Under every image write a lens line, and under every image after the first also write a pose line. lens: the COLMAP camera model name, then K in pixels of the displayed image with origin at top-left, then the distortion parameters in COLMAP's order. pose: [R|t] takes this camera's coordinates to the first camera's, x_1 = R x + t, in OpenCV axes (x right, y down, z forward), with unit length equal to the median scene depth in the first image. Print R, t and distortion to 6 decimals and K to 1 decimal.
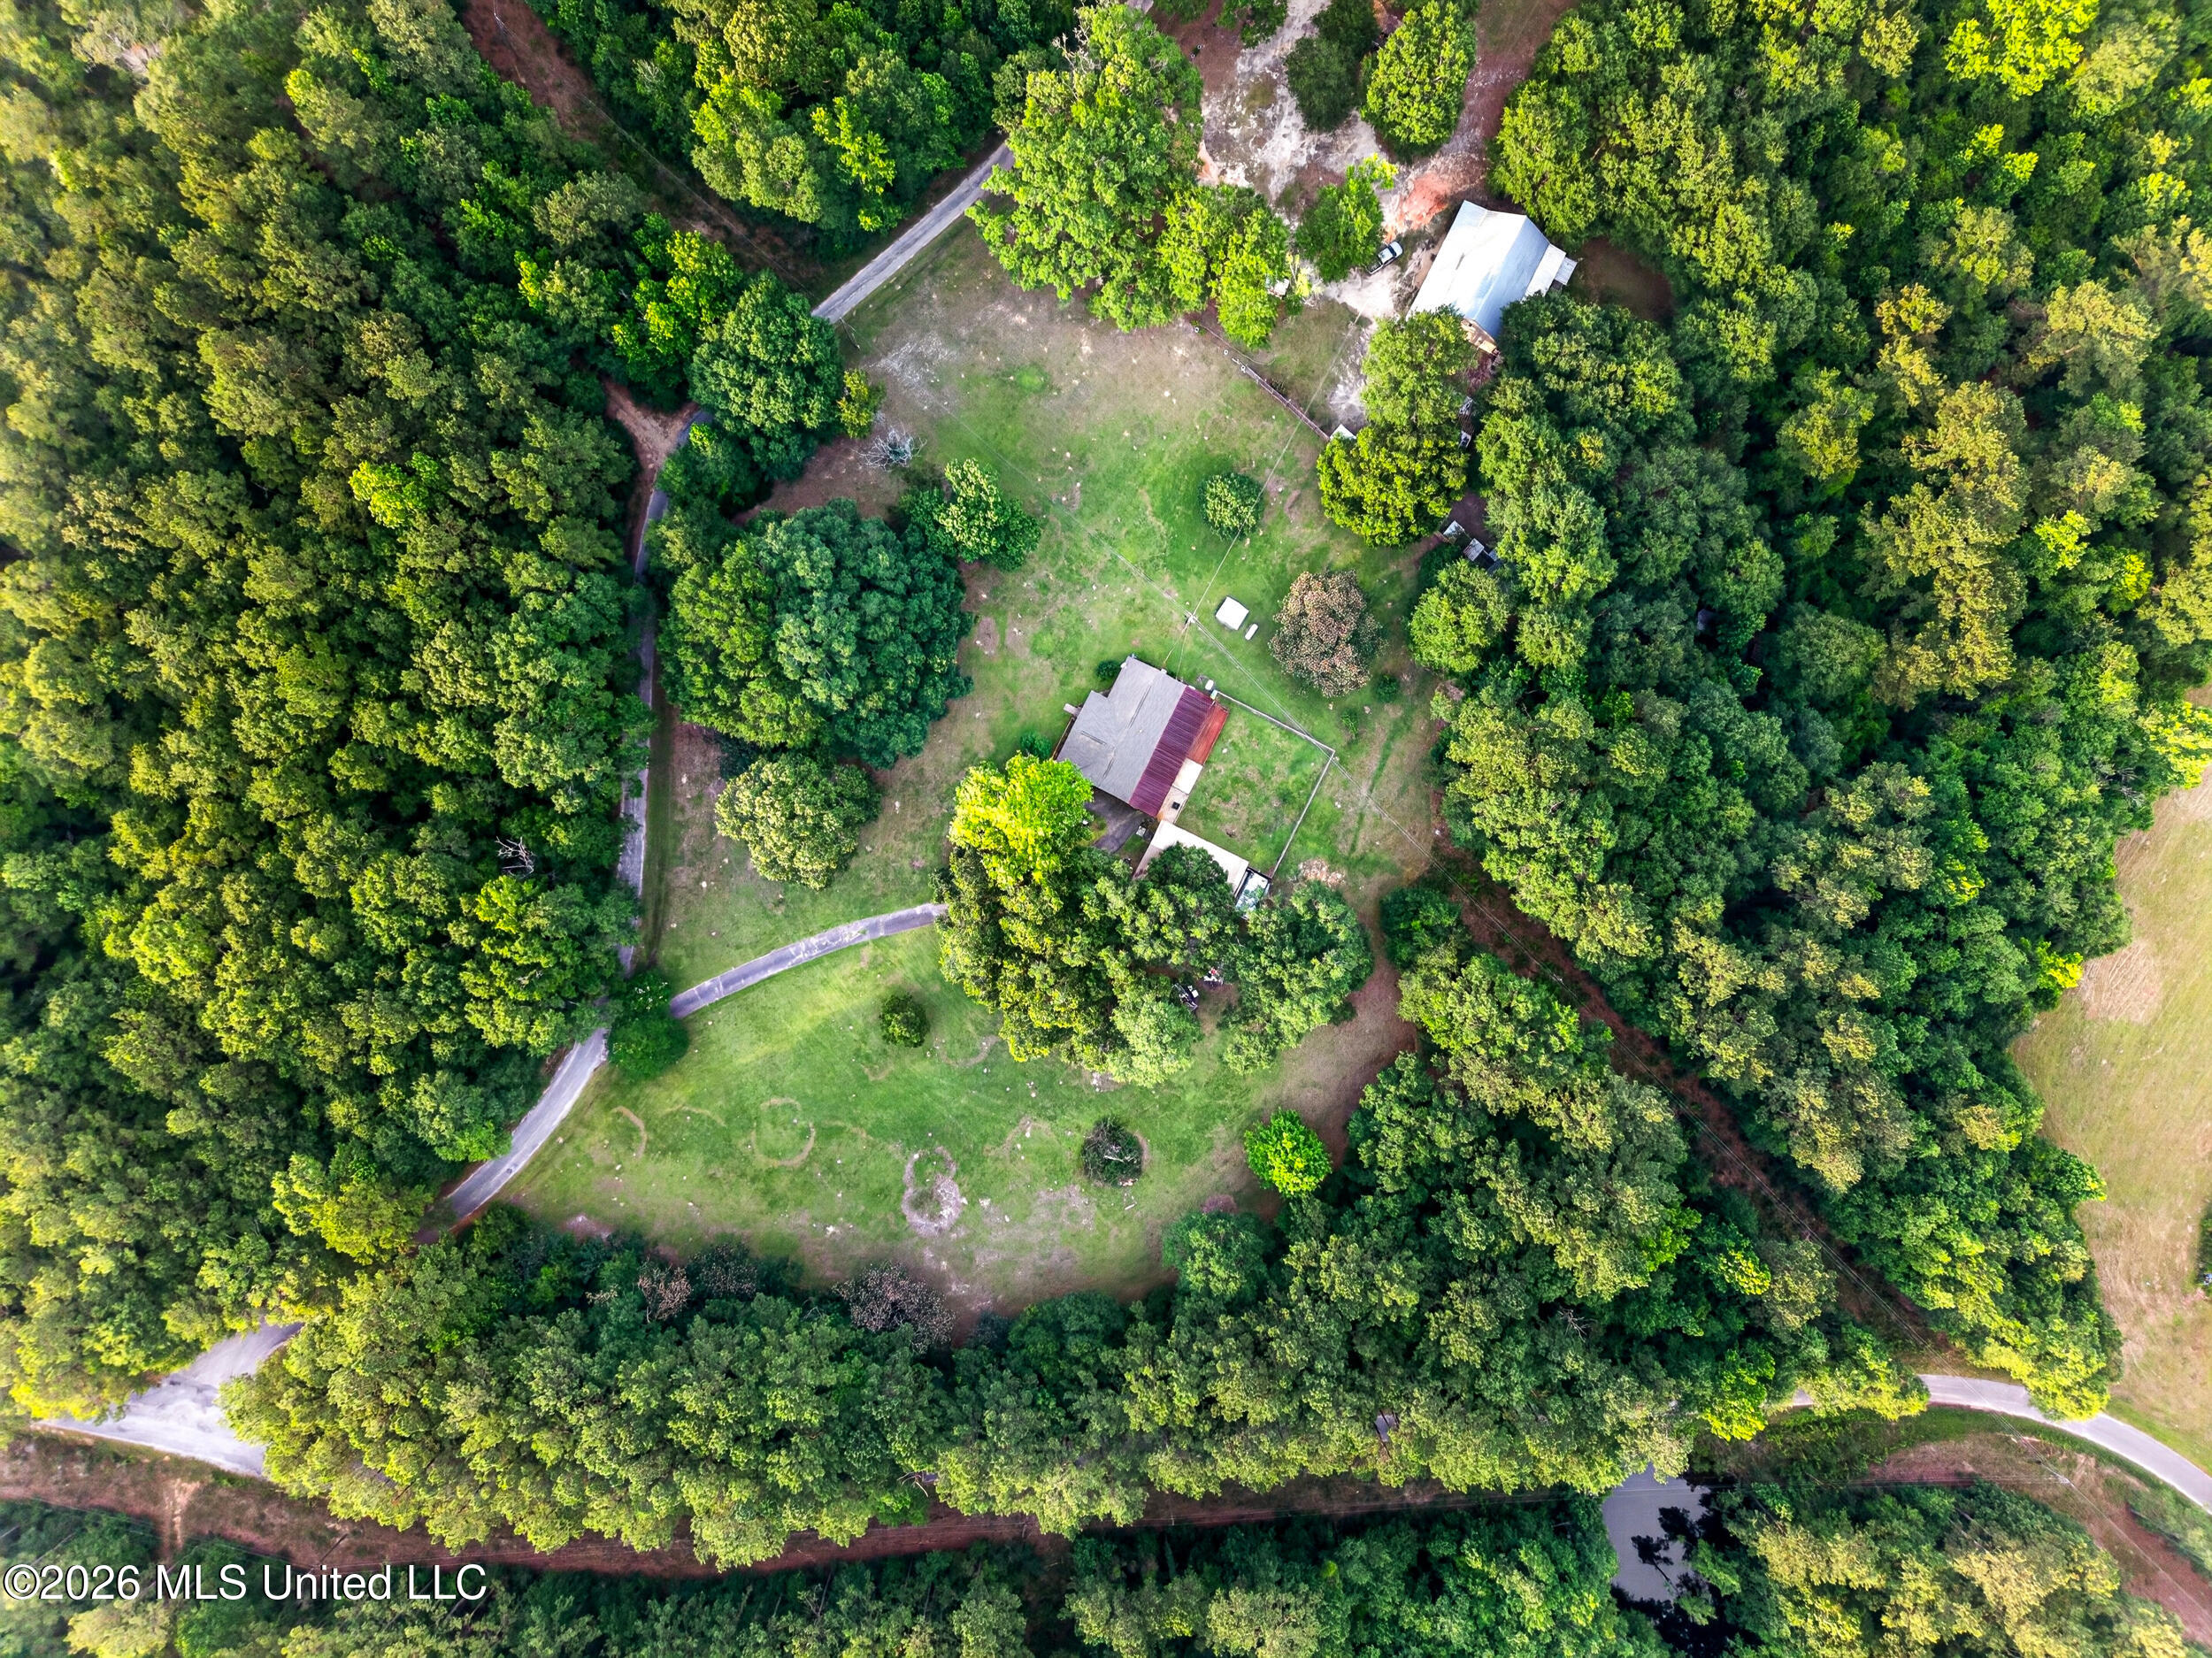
lens RADIAL K [[1533.4, 0, 1118.3], [0, 1533.4, 781.1], [0, 0, 1]] dist [0.004057, 0.000722]
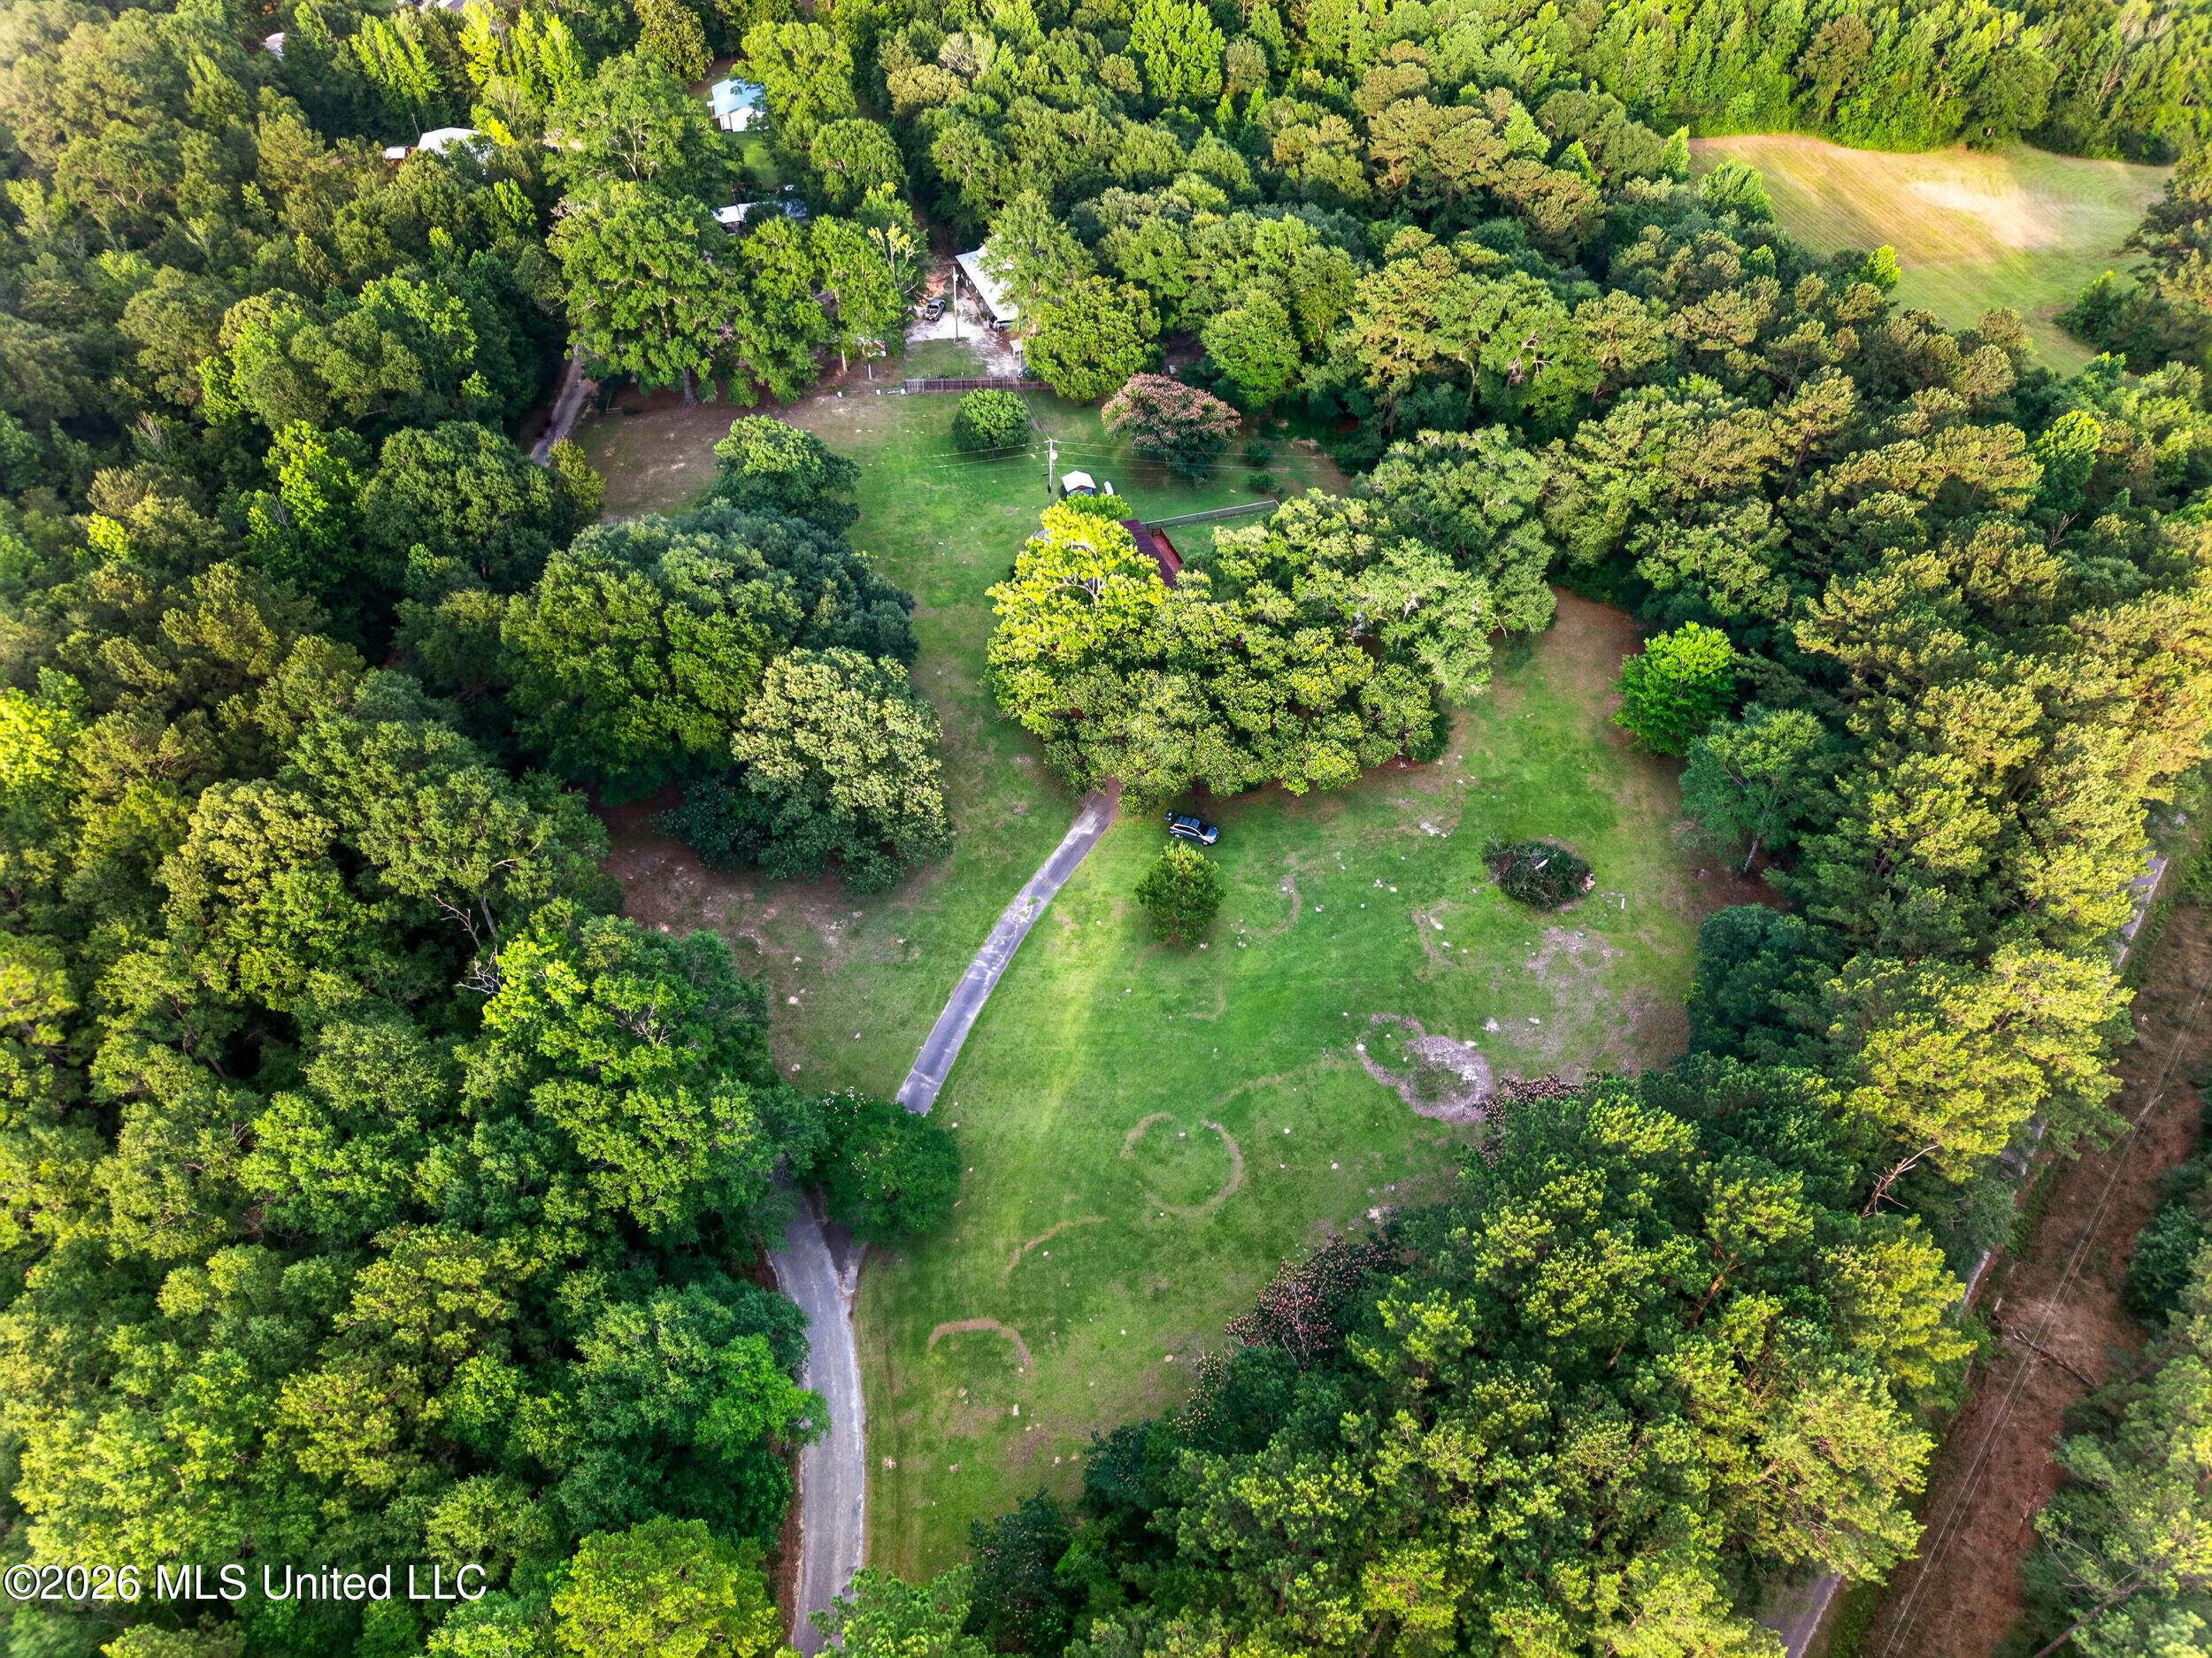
lens RADIAL K [[1500.1, 0, 1106.0], [0, 1500.1, 829.0], [0, 0, 1]] dist [0.002440, 0.001009]
pose [[0.689437, -0.516792, 0.507545, -0.453328], [0.724298, 0.499886, -0.474875, 0.408098], [-0.008303, 0.695010, 0.718952, 0.523753]]
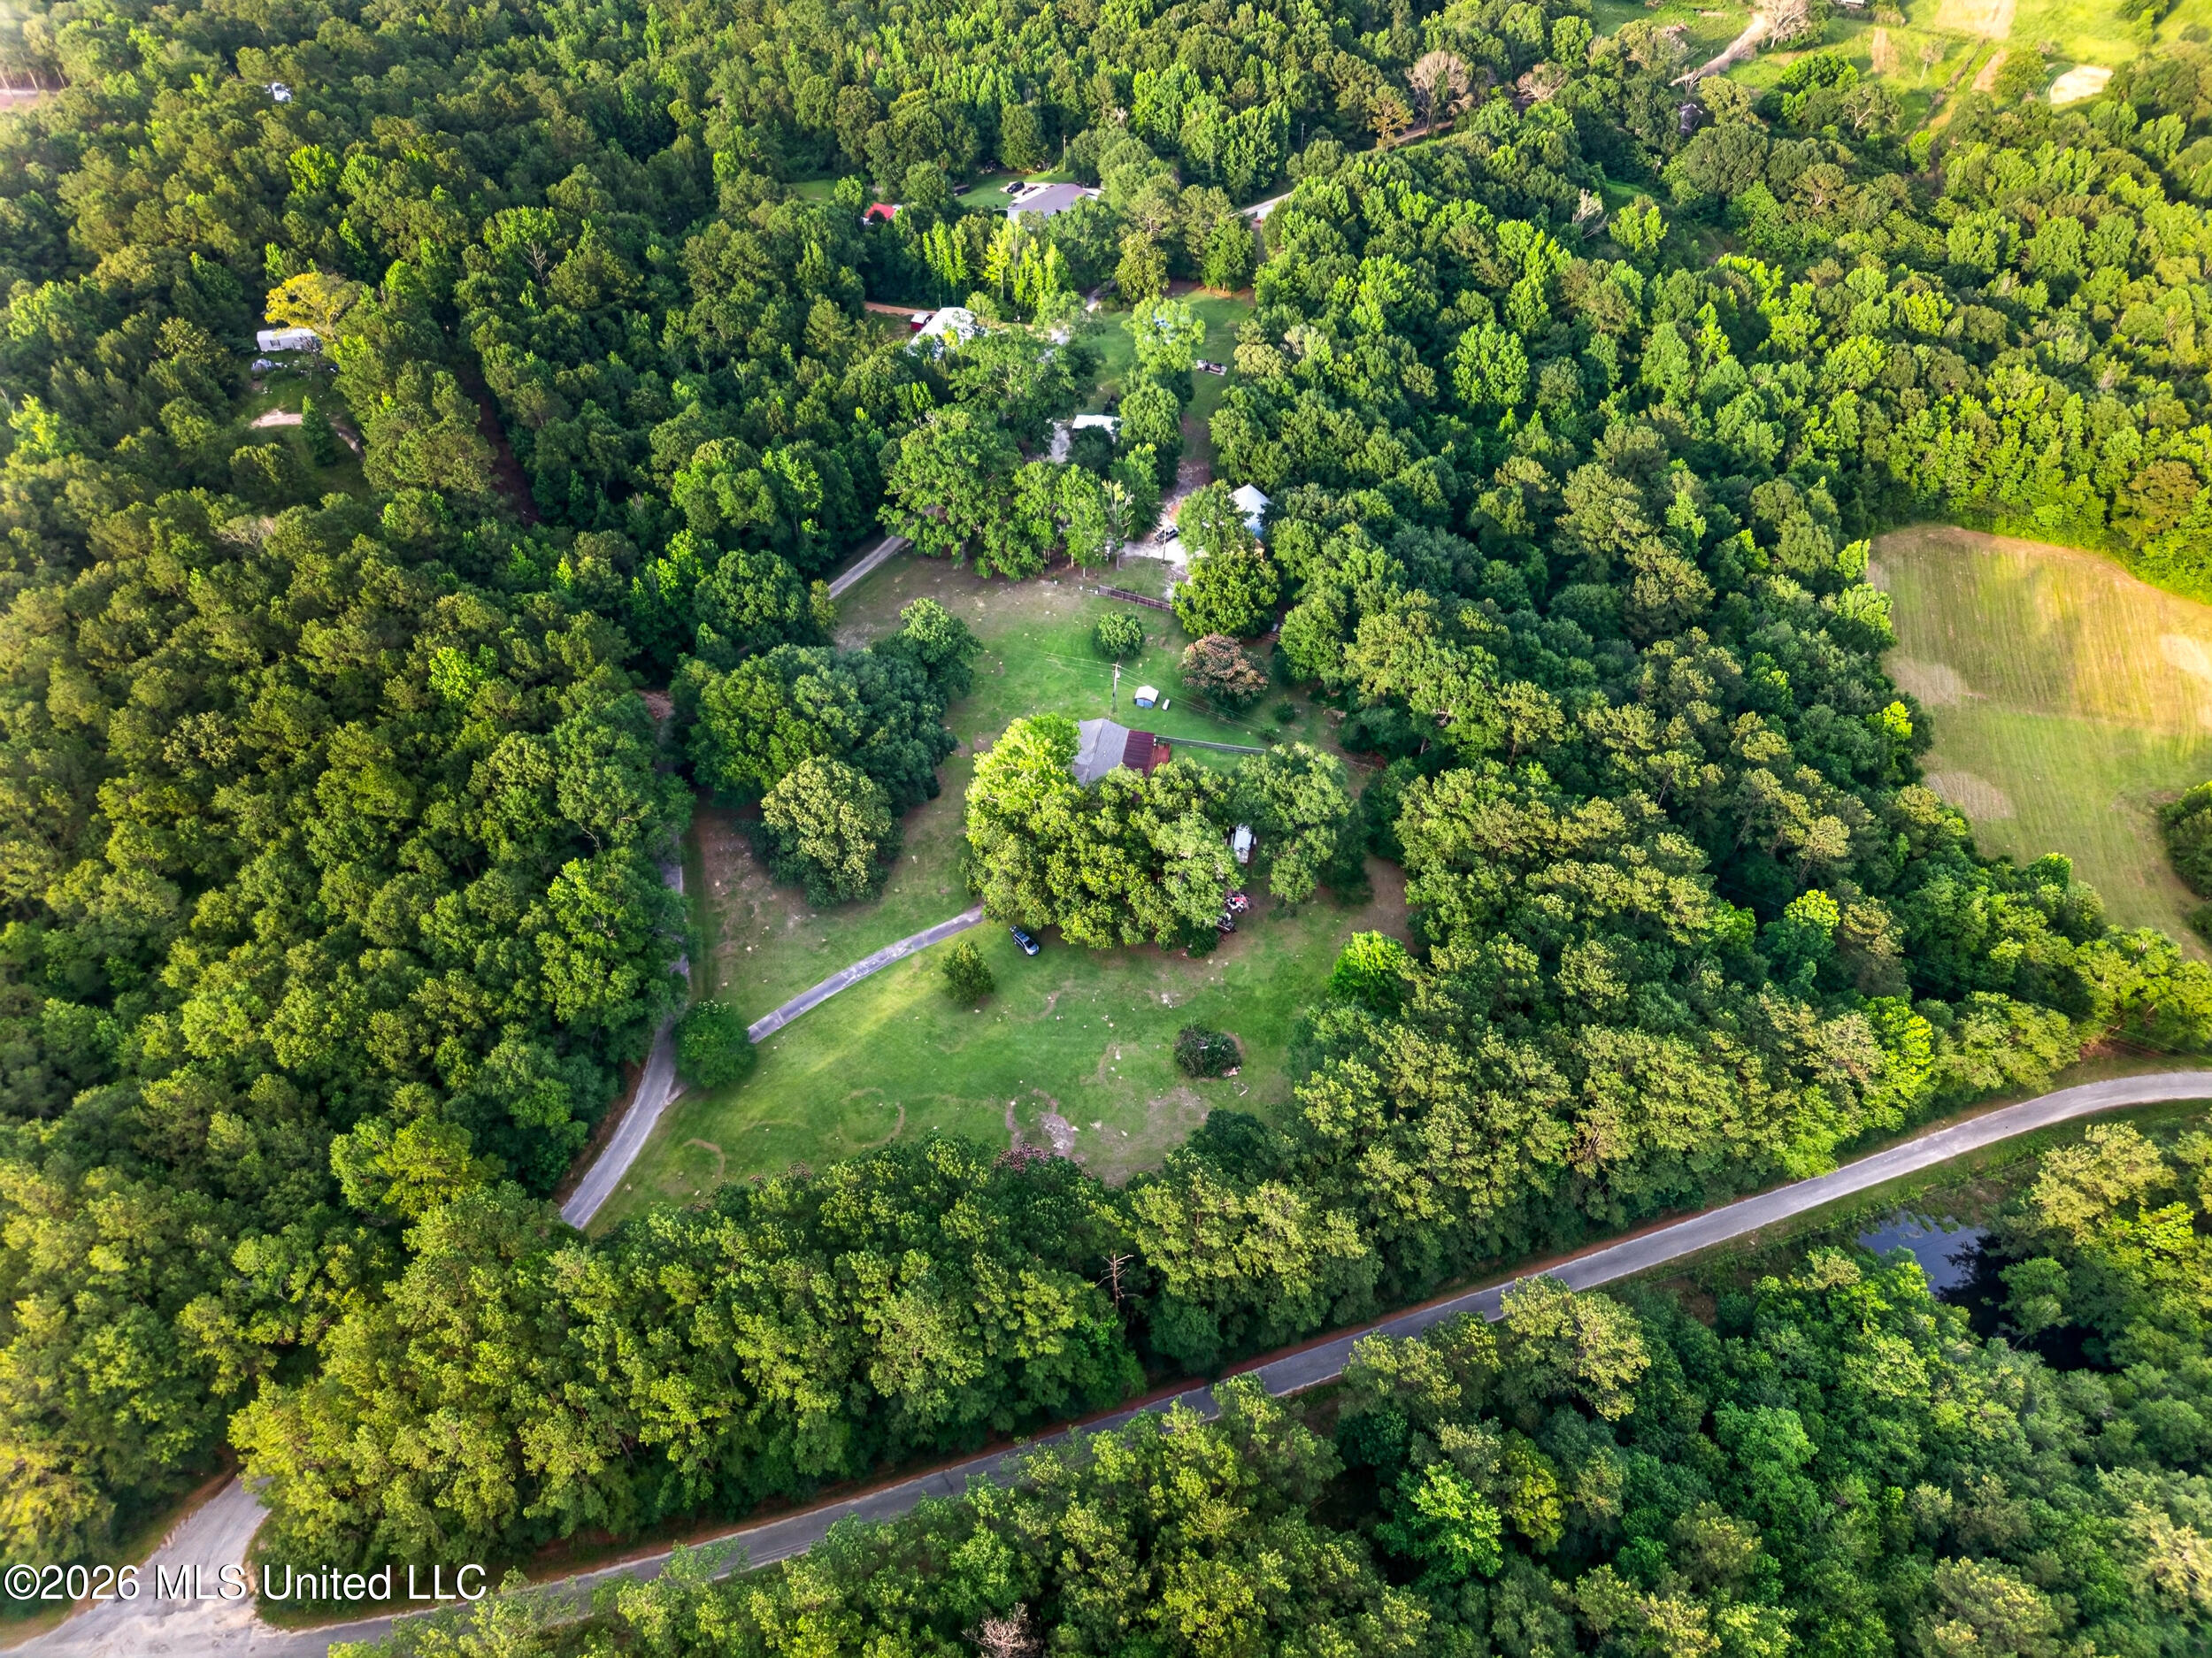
lens RADIAL K [[1500.1, 0, 1106.0], [0, 1500.1, 829.0], [0, 0, 1]] dist [0.002440, 0.001009]
pose [[0.954219, -0.212808, 0.210189, -0.236492], [0.299074, 0.667941, -0.681476, 0.783920], [0.004630, 0.713139, 0.701007, 0.227435]]
